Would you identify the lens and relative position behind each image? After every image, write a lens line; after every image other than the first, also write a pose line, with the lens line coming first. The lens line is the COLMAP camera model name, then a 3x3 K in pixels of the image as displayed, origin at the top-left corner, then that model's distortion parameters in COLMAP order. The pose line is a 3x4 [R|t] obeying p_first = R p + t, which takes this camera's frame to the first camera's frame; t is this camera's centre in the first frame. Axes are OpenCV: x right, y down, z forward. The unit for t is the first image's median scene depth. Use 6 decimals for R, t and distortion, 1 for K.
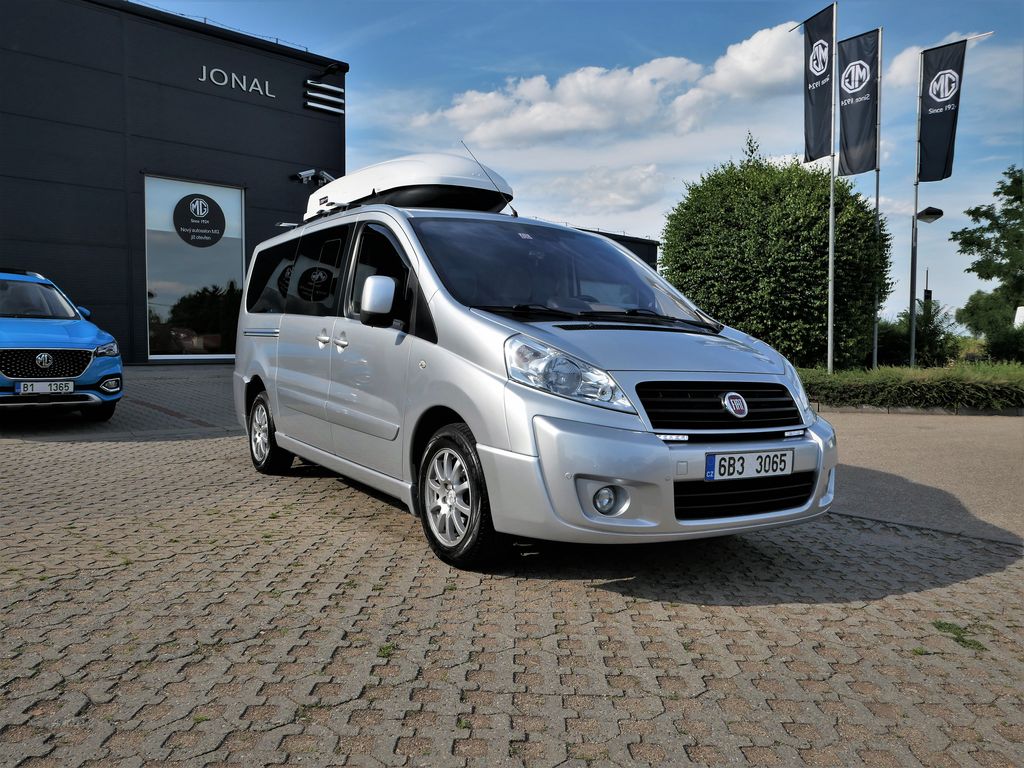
lens RADIAL K [[813.1, 0, 516.8], [0, 813.1, 386.0], [0, 0, 1]] dist [-0.009839, -0.002237]
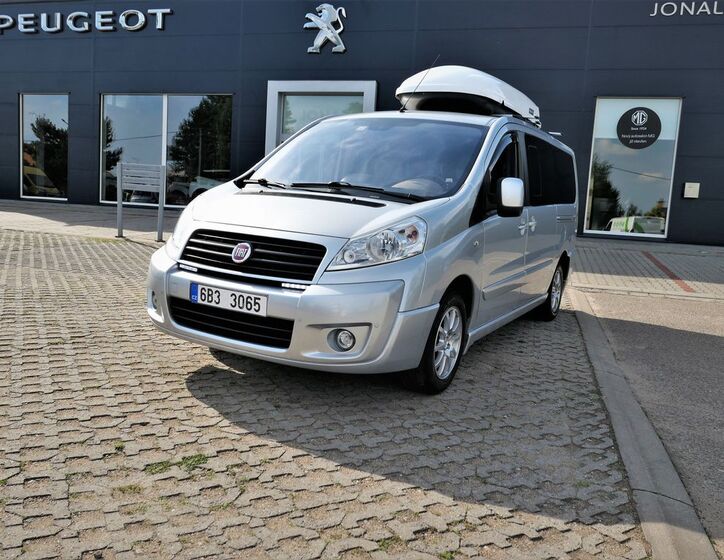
lens RADIAL K [[614.8, 0, 364.0], [0, 614.8, 279.8], [0, 0, 1]] dist [-0.007158, -0.006365]
pose [[0.480400, 0.126448, -0.867886, 1.193050], [-0.100016, 0.990995, 0.089023, -0.039414], [0.871328, 0.044036, 0.488721, 0.694409]]
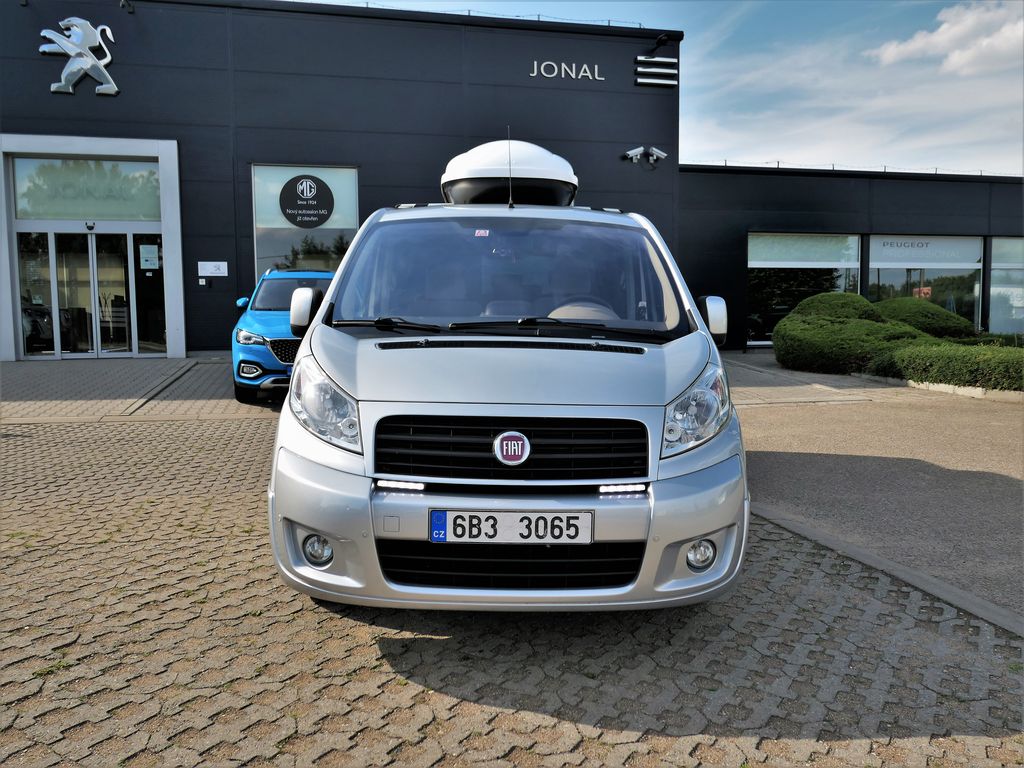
lens RADIAL K [[813.1, 0, 516.8], [0, 813.1, 386.0], [0, 0, 1]] dist [-0.009839, -0.002237]
pose [[0.853689, 0.032282, -0.519782, 0.676770], [-0.013066, 0.999090, 0.040590, -0.068794], [0.520619, -0.027860, 0.853334, 0.328782]]
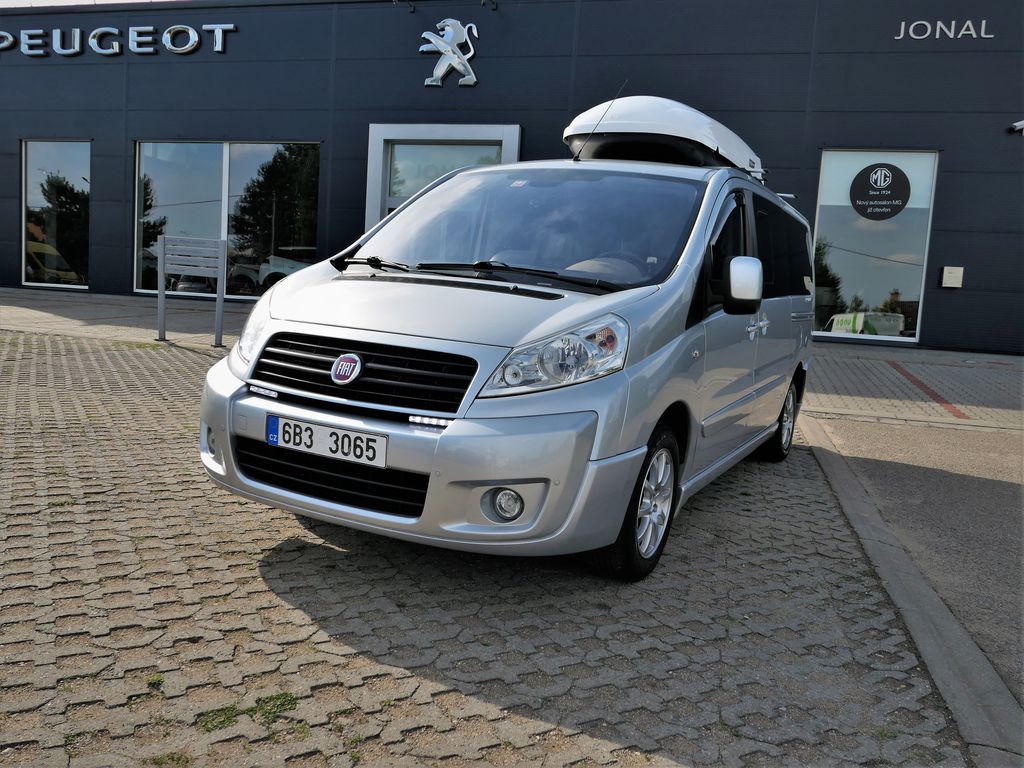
lens RADIAL K [[833.4, 0, 514.9], [0, 833.4, 385.2], [0, 0, 1]] dist [-0.011811, -0.002724]
pose [[0.500221, 0.113778, -0.858390, 1.079620], [-0.101577, 0.992195, 0.072321, -0.039300], [0.859919, 0.051016, 0.507874, 0.712482]]
